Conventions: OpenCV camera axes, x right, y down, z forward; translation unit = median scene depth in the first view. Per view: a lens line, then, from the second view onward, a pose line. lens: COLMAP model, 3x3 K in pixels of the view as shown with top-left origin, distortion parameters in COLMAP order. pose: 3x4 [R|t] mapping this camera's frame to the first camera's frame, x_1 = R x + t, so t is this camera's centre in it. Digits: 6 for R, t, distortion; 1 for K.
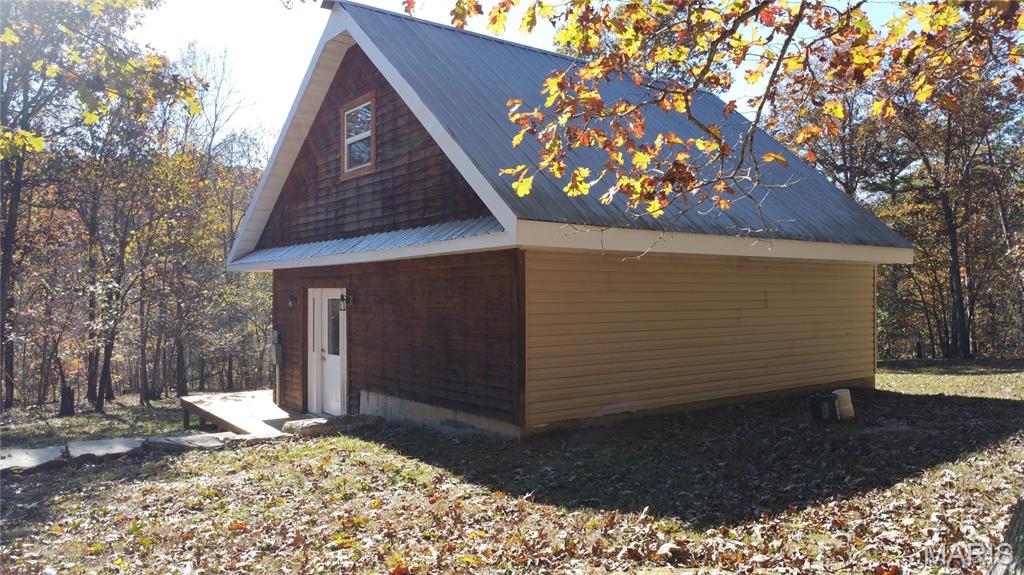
lens RADIAL K [[731.8, 0, 512.0], [0, 731.8, 287.5], [0, 0, 1]] dist [-0.038041, -0.001951]
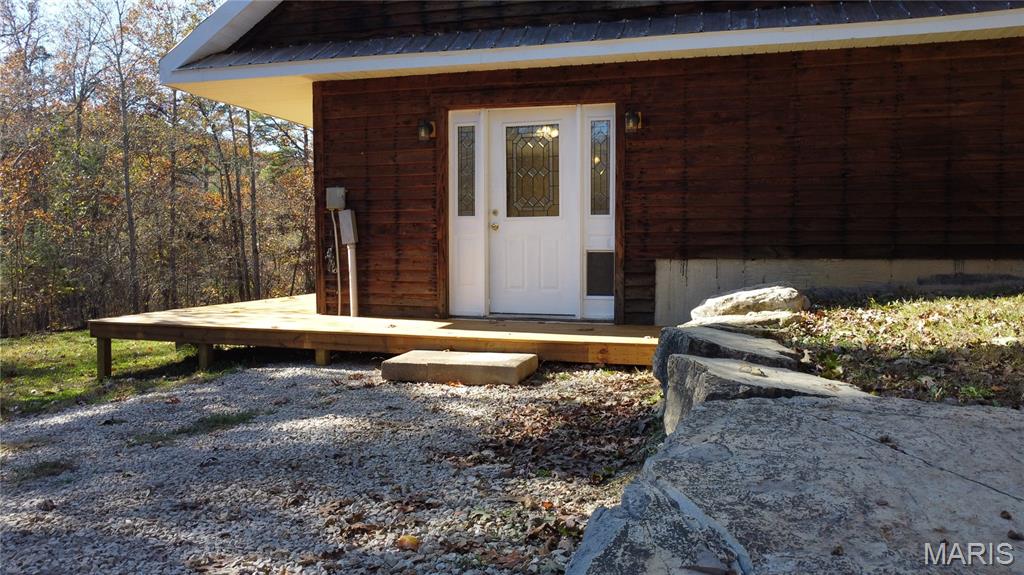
lens RADIAL K [[731.8, 0, 512.0], [0, 731.8, 287.5], [0, 0, 1]] dist [-0.038041, -0.001951]
pose [[0.792676, -0.037447, 0.608492, -0.676885], [-0.004857, 0.997692, 0.067726, 0.116619], [-0.609623, -0.056640, 0.790665, 0.552646]]
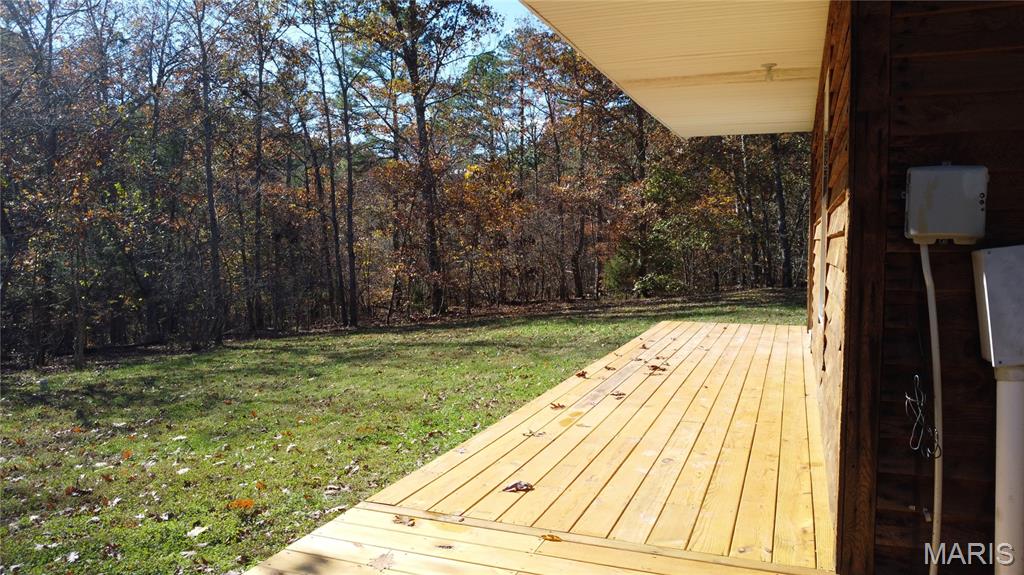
lens RADIAL K [[731.8, 0, 512.0], [0, 731.8, 287.5], [0, 0, 1]] dist [-0.038041, -0.001951]
pose [[0.841873, -0.024091, 0.539138, -0.594372], [-0.017259, 0.997290, 0.071514, 0.090663], [-0.539400, -0.069511, 0.839175, 1.105426]]
